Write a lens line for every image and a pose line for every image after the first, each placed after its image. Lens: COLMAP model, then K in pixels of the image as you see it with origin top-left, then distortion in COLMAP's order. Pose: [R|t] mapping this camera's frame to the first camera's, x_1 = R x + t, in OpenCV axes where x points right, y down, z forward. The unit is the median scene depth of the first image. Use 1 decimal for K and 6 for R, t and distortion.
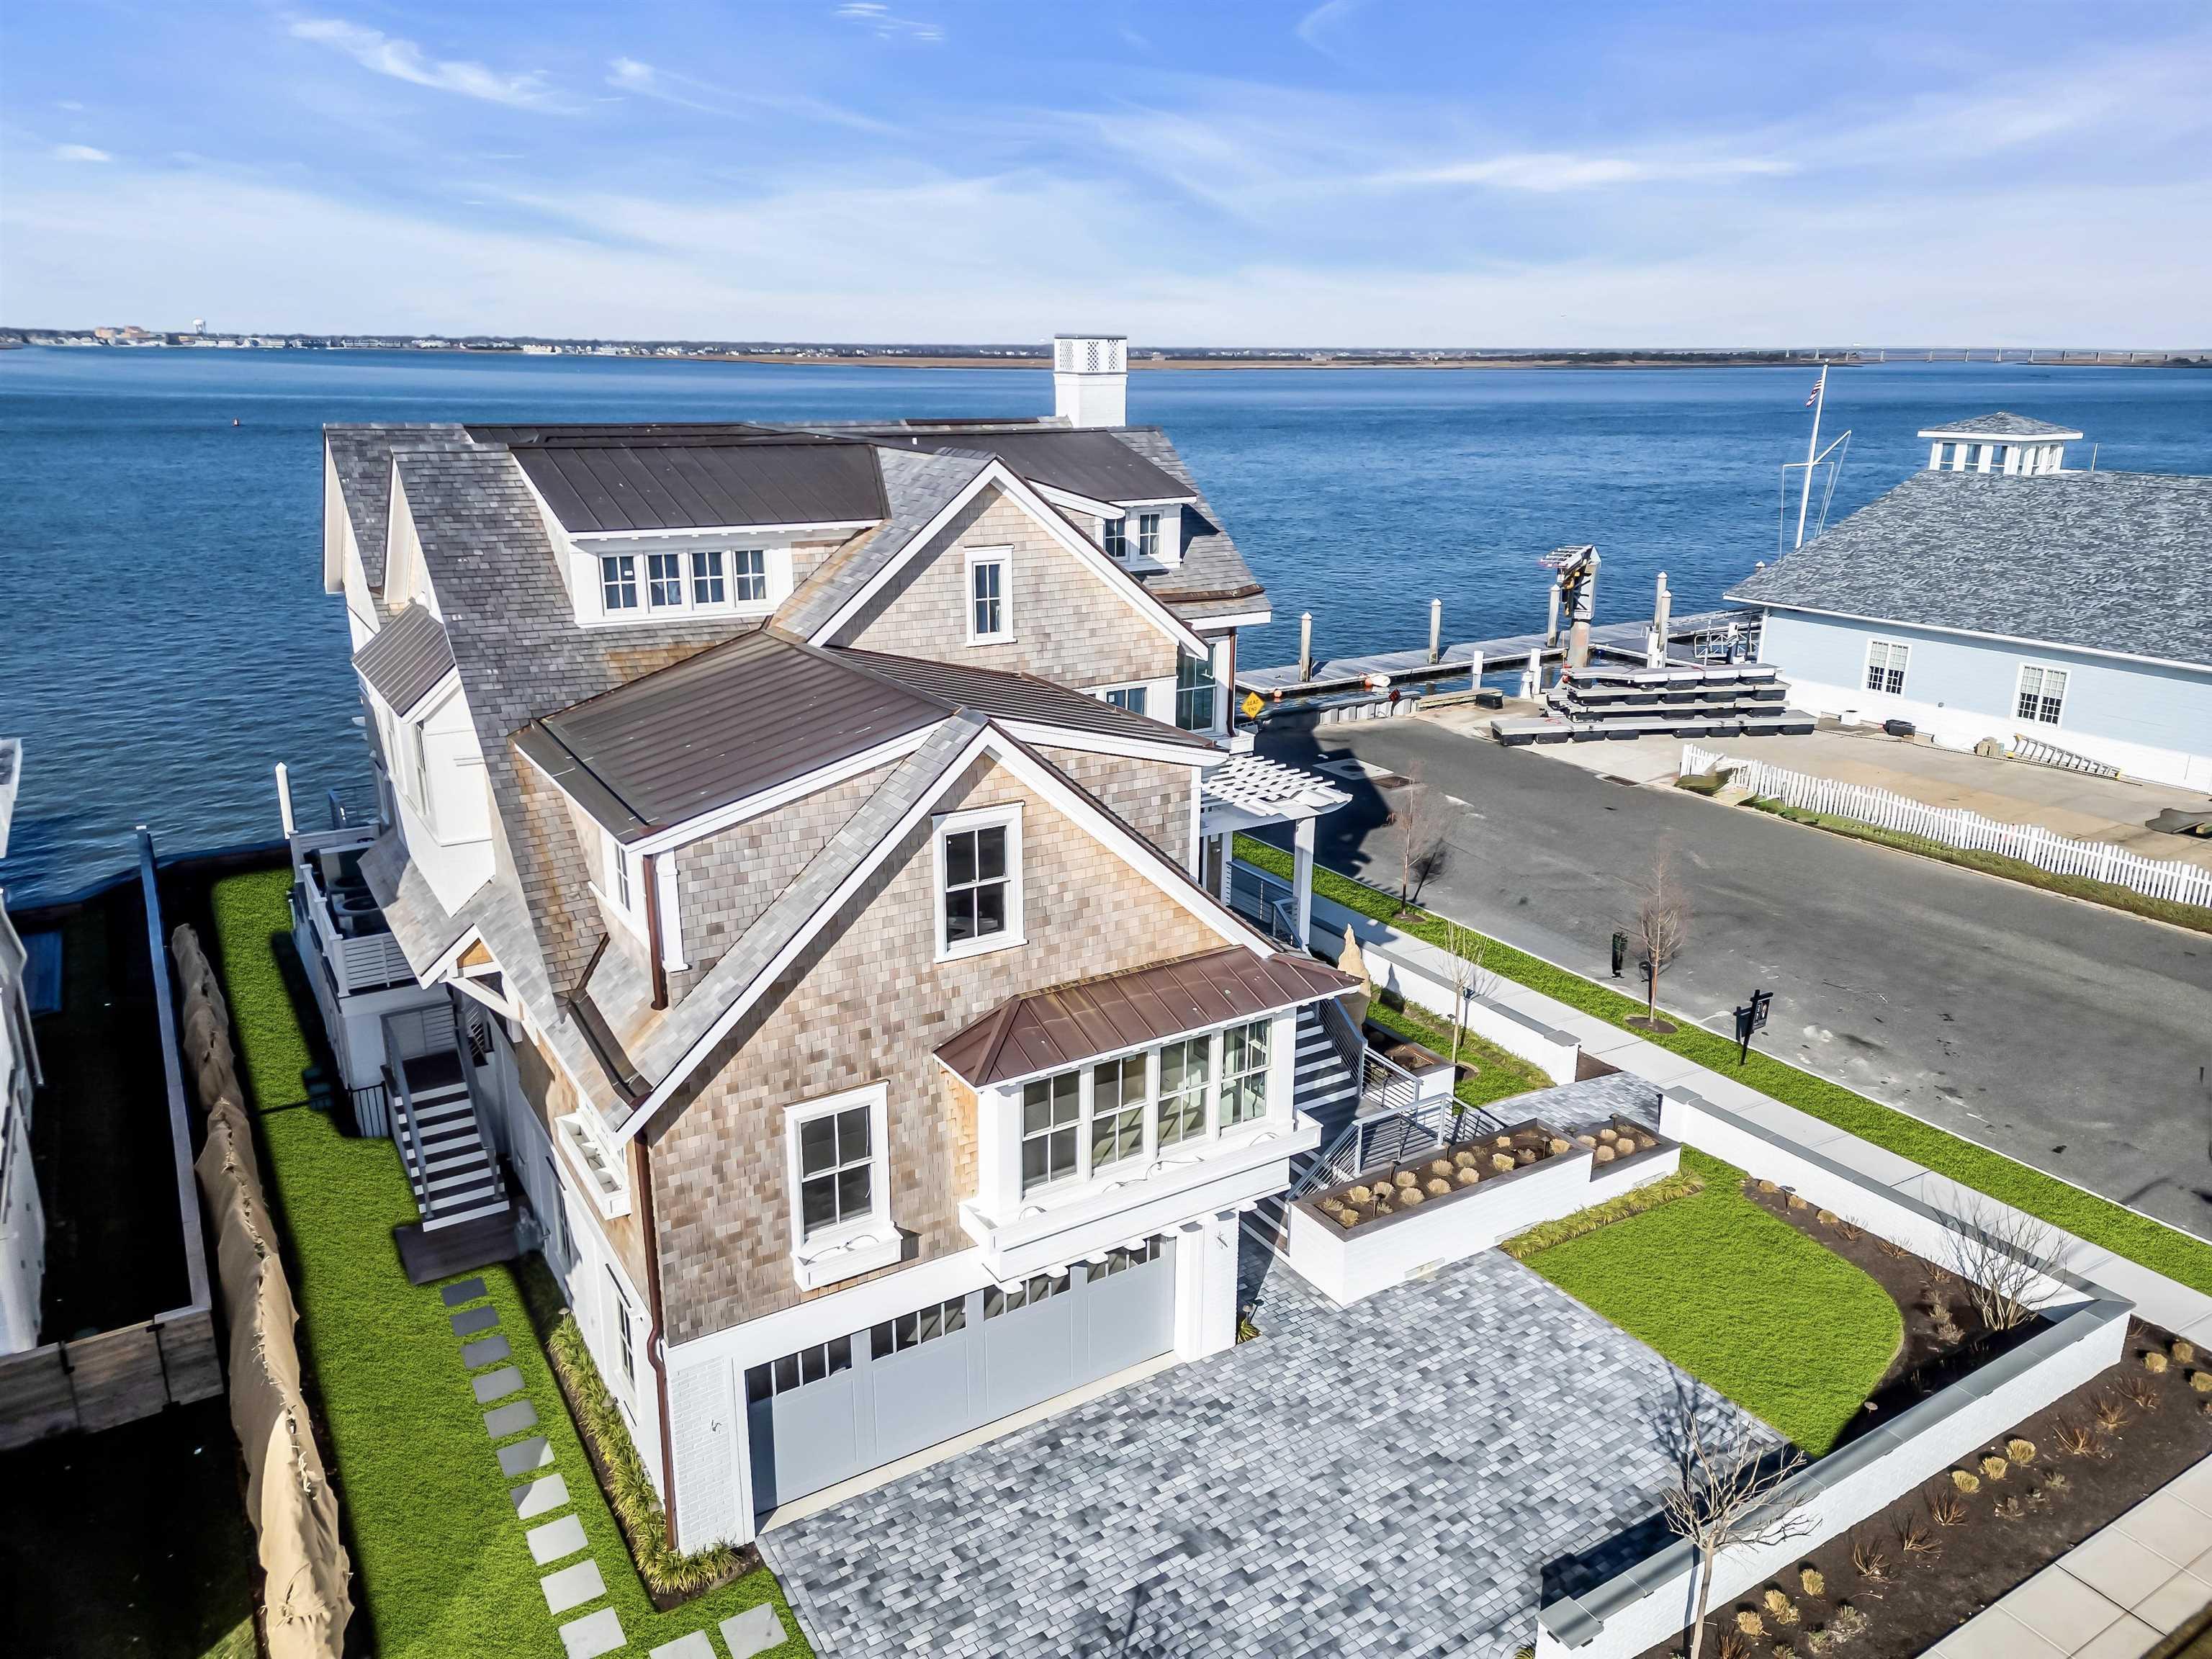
lens RADIAL K [[1539.6, 0, 1110.4], [0, 1539.6, 831.1], [0, 0, 1]] dist [0.027797, -0.014190]
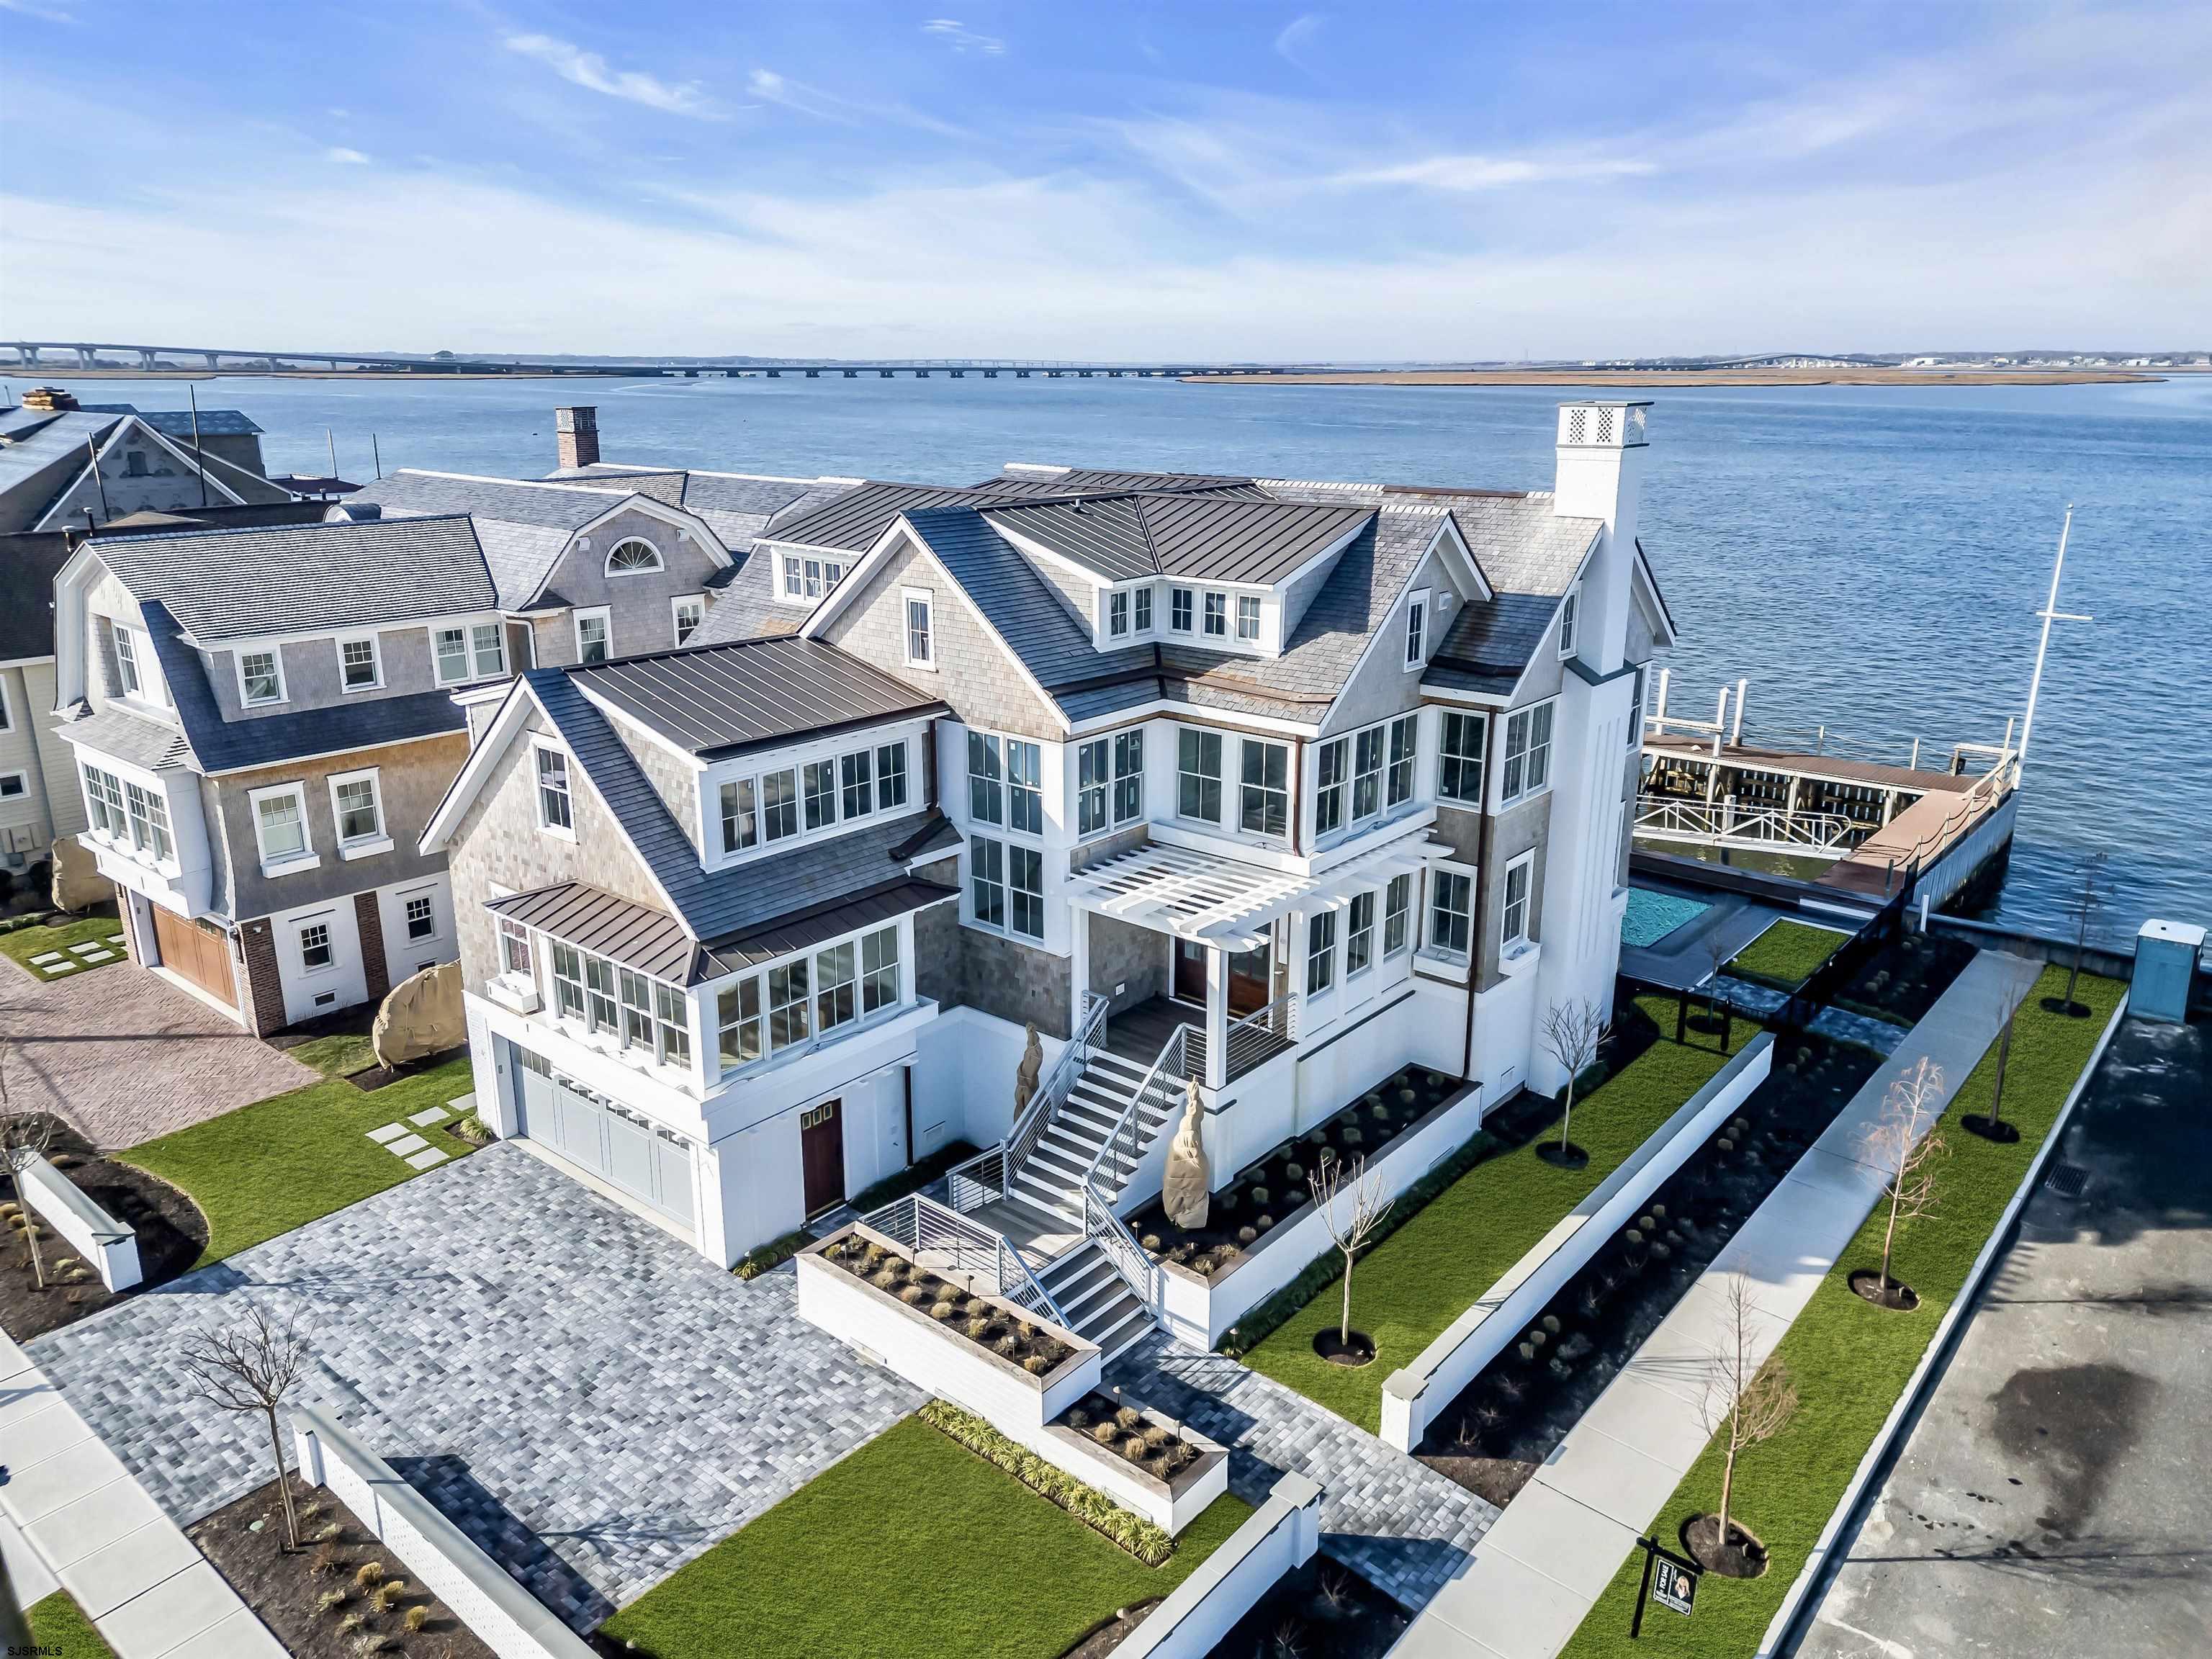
lens RADIAL K [[1539.6, 0, 1097.5], [0, 1539.6, 827.1], [0, 0, 1]] dist [0.027797, -0.014190]
pose [[0.306944, 0.269969, -0.912635, 1.071102], [-0.281213, 0.941835, 0.184028, -0.261416], [0.909233, 0.200158, 0.365009, 0.708267]]
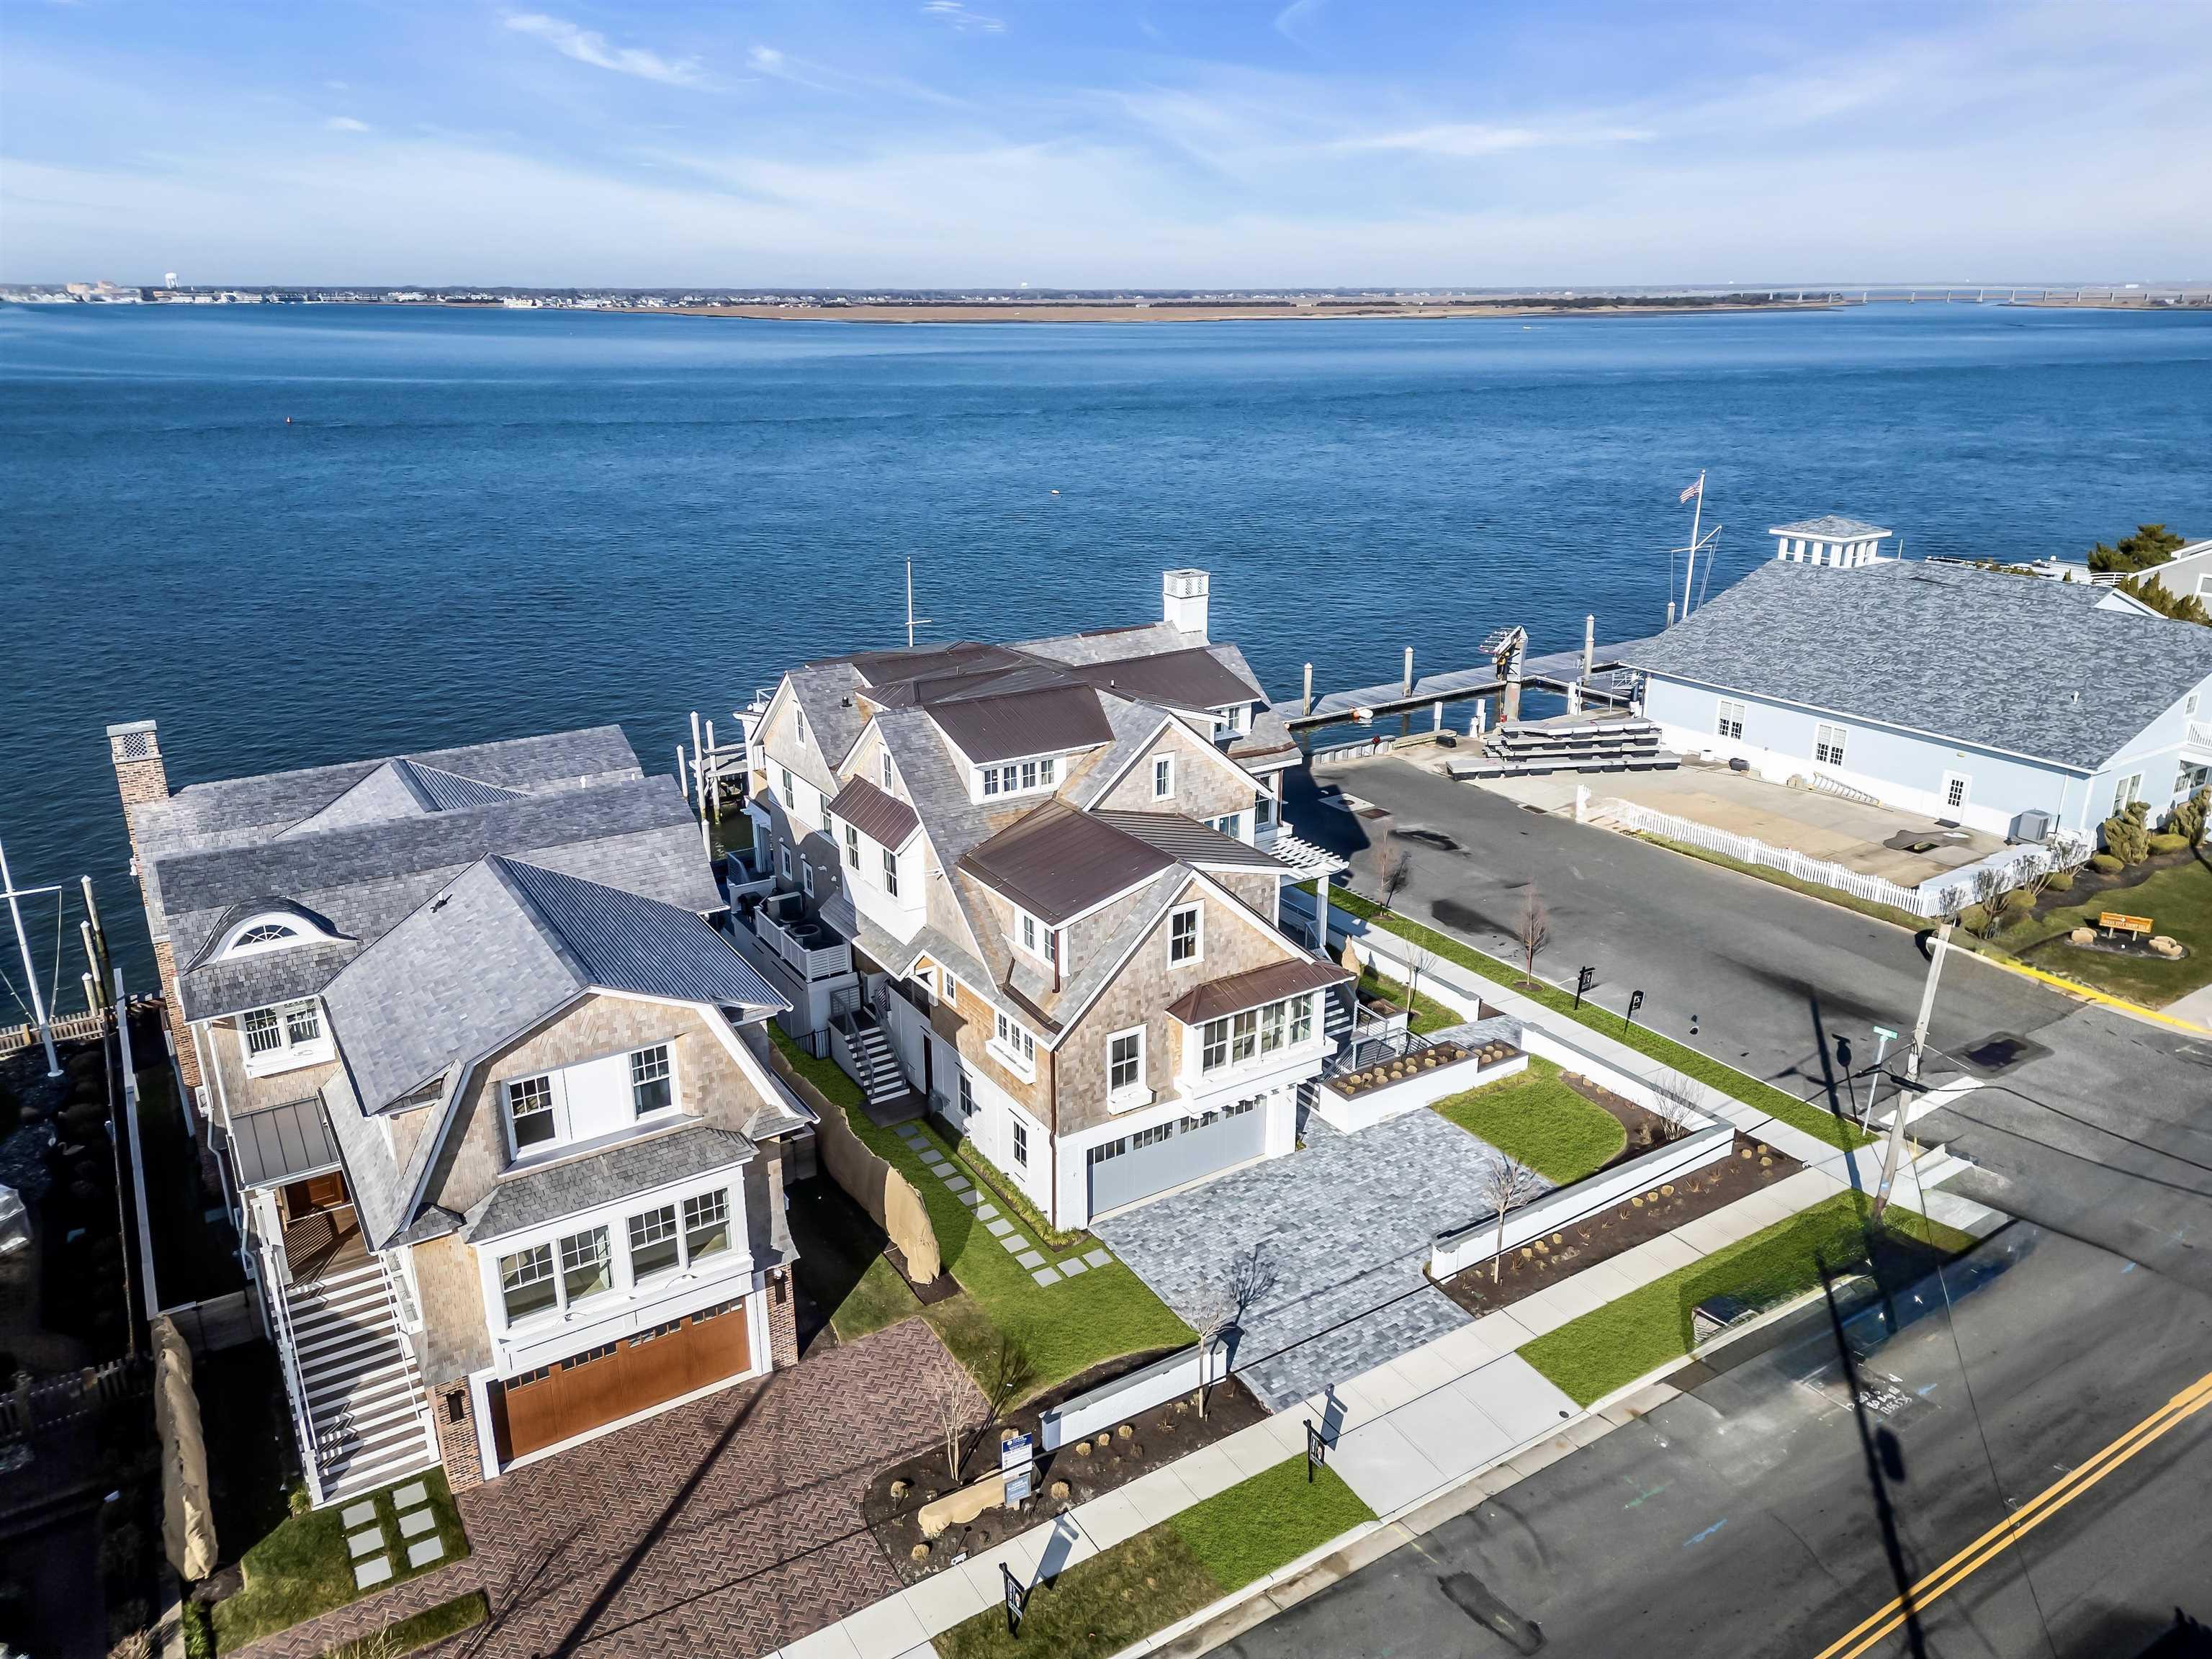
lens RADIAL K [[1539.6, 0, 1095.8], [0, 1539.6, 809.6], [0, 0, 1]] dist [0.027797, -0.014190]
pose [[0.999920, -0.012447, -0.002366, -0.158175], [0.012492, 0.999727, 0.019743, -0.148061], [0.002119, -0.019771, 0.999802, -0.945667]]
